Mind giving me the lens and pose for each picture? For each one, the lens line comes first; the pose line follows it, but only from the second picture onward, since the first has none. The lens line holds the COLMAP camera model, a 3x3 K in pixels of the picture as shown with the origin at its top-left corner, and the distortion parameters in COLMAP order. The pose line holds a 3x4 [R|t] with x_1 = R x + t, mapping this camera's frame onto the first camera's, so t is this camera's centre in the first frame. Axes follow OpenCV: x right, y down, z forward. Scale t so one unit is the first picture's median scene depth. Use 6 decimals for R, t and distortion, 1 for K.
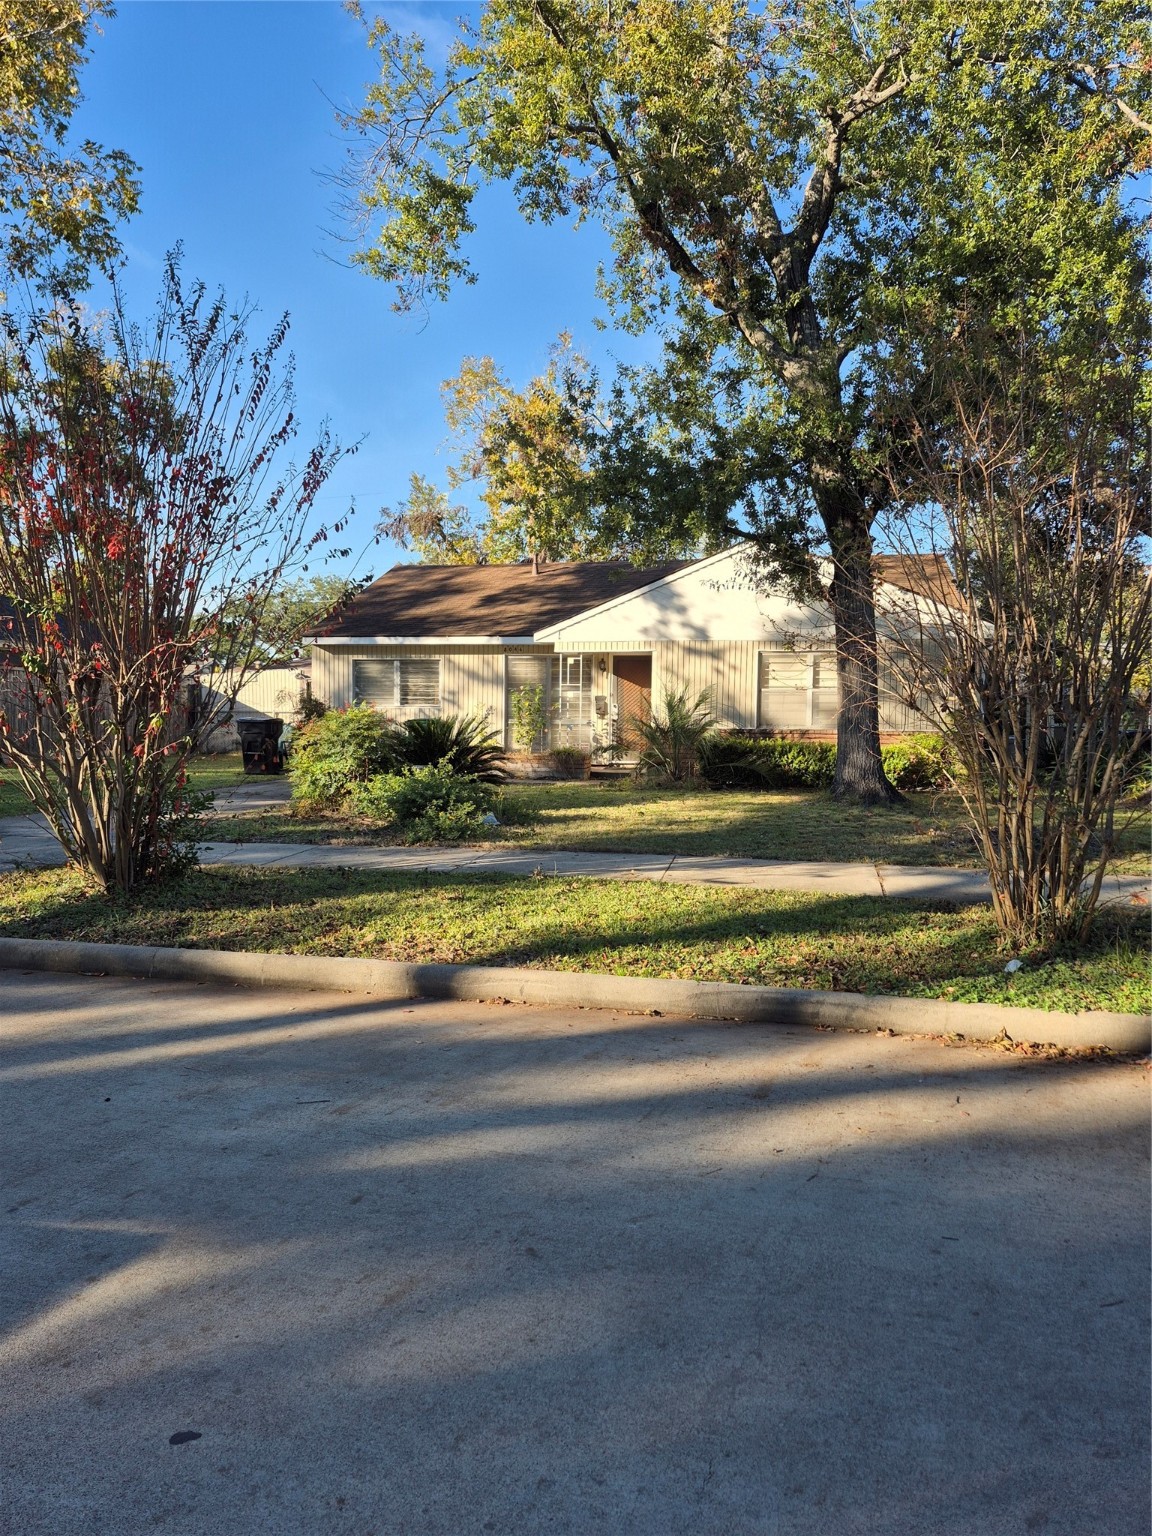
lens RADIAL K [[1045.1, 0, 576.0], [0, 1045.1, 768.0], [0, 0, 1]] dist [0.081809, -0.056125]
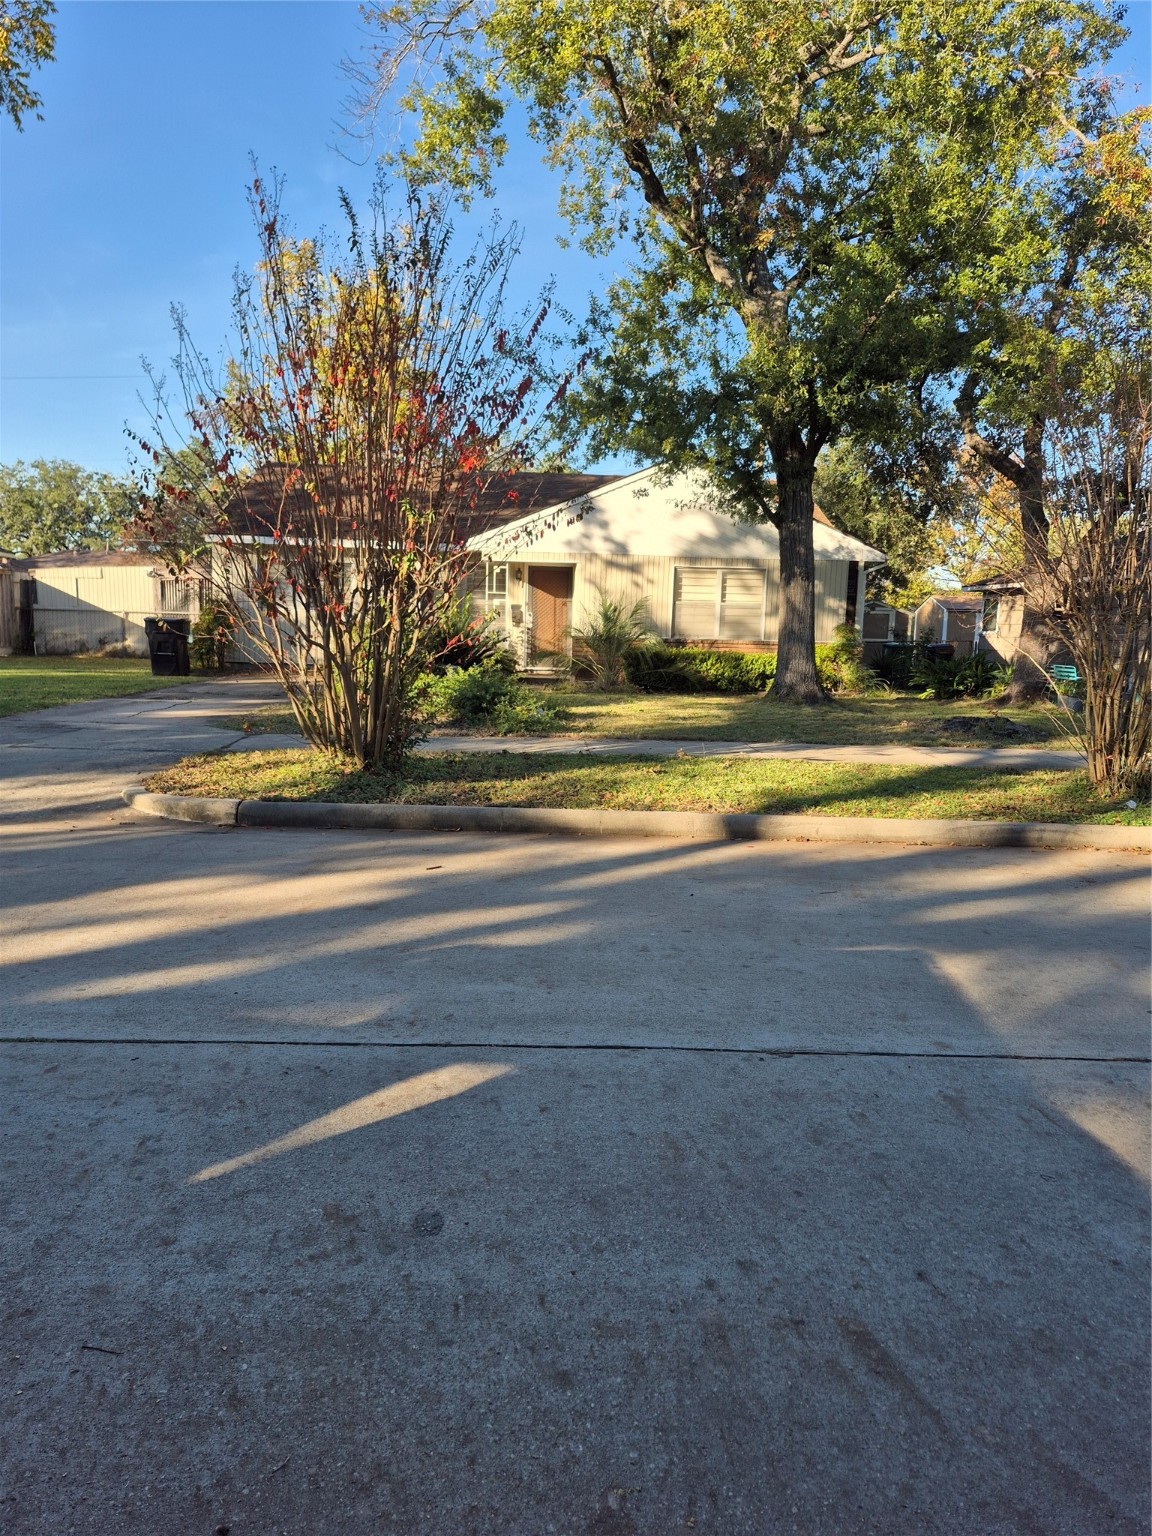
lens RADIAL K [[1045.1, 0, 576.0], [0, 1045.1, 768.0], [0, 0, 1]] dist [0.081809, -0.056125]
pose [[0.972391, -0.011307, 0.233084, -0.182076], [-0.007968, 0.996634, 0.081586, 0.009174], [-0.233222, -0.081191, 0.969028, -0.050221]]
